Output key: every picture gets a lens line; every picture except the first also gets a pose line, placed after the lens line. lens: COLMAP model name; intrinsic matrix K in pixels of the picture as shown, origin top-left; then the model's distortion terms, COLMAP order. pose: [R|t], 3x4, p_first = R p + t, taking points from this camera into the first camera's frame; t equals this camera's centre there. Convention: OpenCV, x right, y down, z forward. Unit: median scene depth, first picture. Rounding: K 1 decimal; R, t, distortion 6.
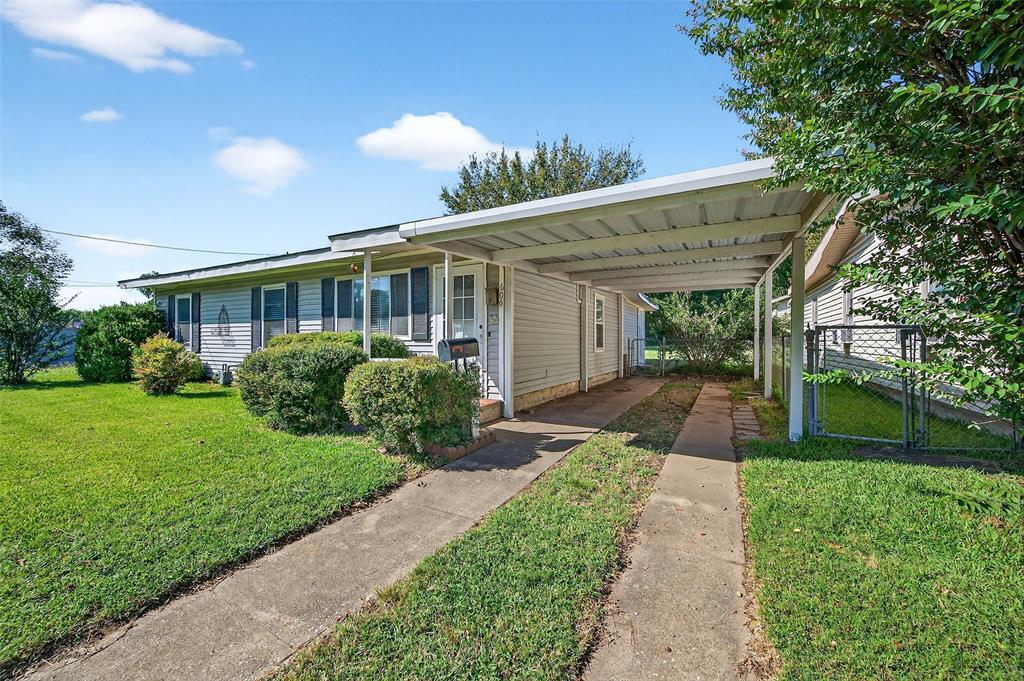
lens RADIAL K [[399.2, 0, 498.5], [0, 399.2, 344.0], [0, 0, 1]] dist [0.001928, 0.000037]
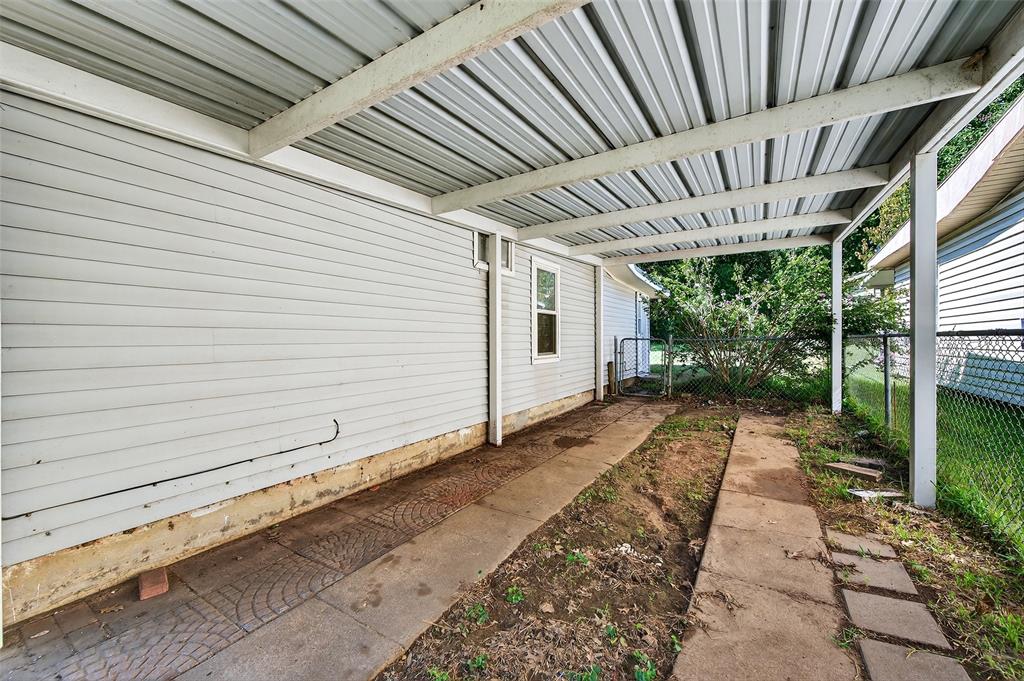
lens RADIAL K [[399.2, 0, 498.5], [0, 399.2, 344.0], [0, 0, 1]] dist [0.001928, 0.000037]
pose [[0.998300, -0.005272, -0.058040, 0.193848], [0.005580, 0.999971, 0.005149, -0.008442], [0.058011, -0.005464, 0.998301, 0.383804]]
